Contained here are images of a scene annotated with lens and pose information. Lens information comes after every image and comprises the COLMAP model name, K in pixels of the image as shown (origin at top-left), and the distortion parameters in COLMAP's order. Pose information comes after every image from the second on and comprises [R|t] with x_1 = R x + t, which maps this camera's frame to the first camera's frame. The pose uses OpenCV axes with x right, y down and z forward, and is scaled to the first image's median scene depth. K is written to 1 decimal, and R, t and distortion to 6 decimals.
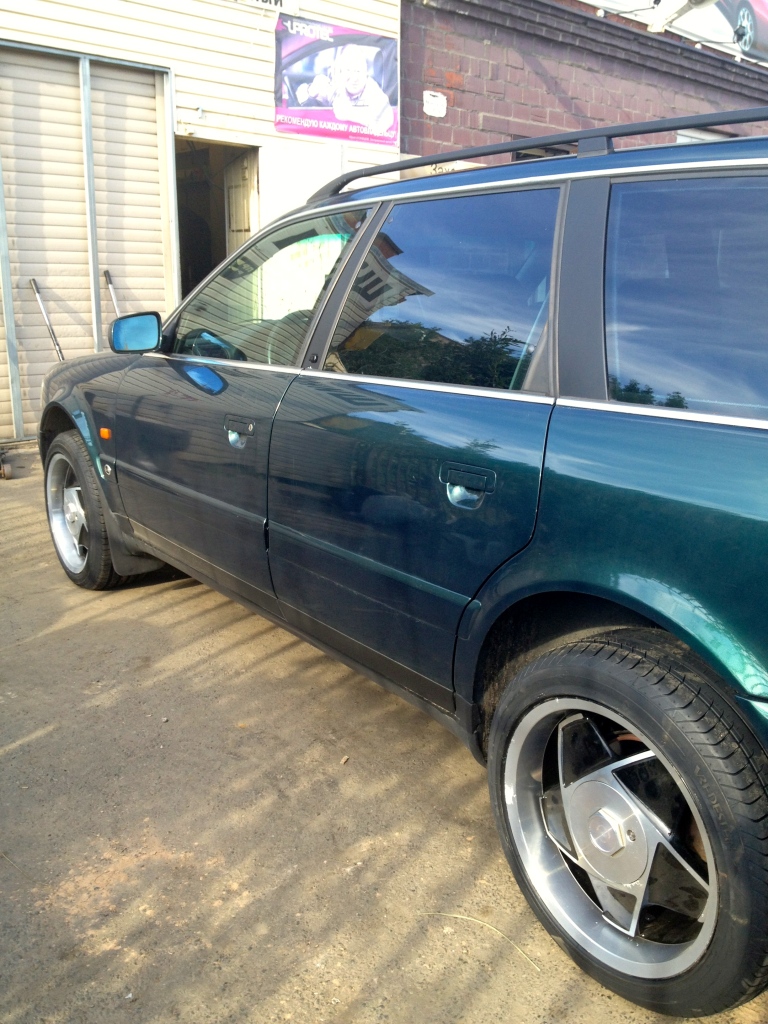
lens RADIAL K [[969.4, 0, 384.0], [0, 969.4, 512.0], [0, 0, 1]] dist [0.116624, -0.237756]
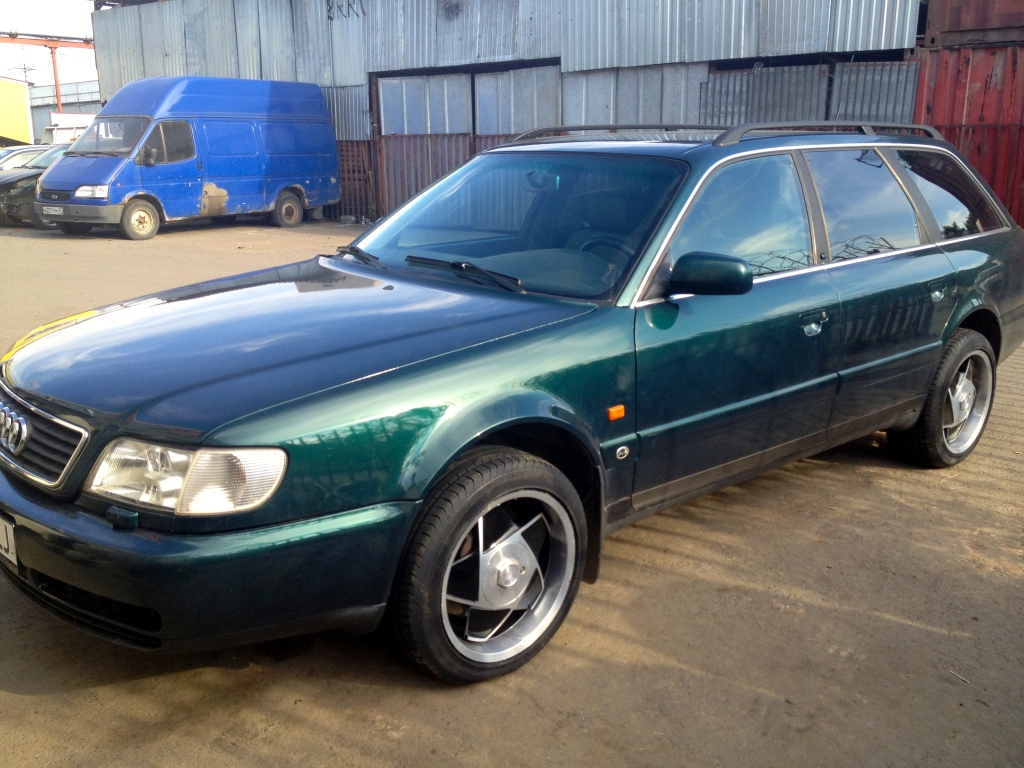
lens RADIAL K [[969.4, 0, 512.0], [0, 969.4, 384.0], [0, 0, 1]] dist [0.116624, -0.237756]
pose [[-0.097811, -0.253288, 0.962434, -1.124136], [0.244756, 0.931246, 0.269954, -0.367017], [-0.964638, 0.261966, -0.029093, 1.171422]]
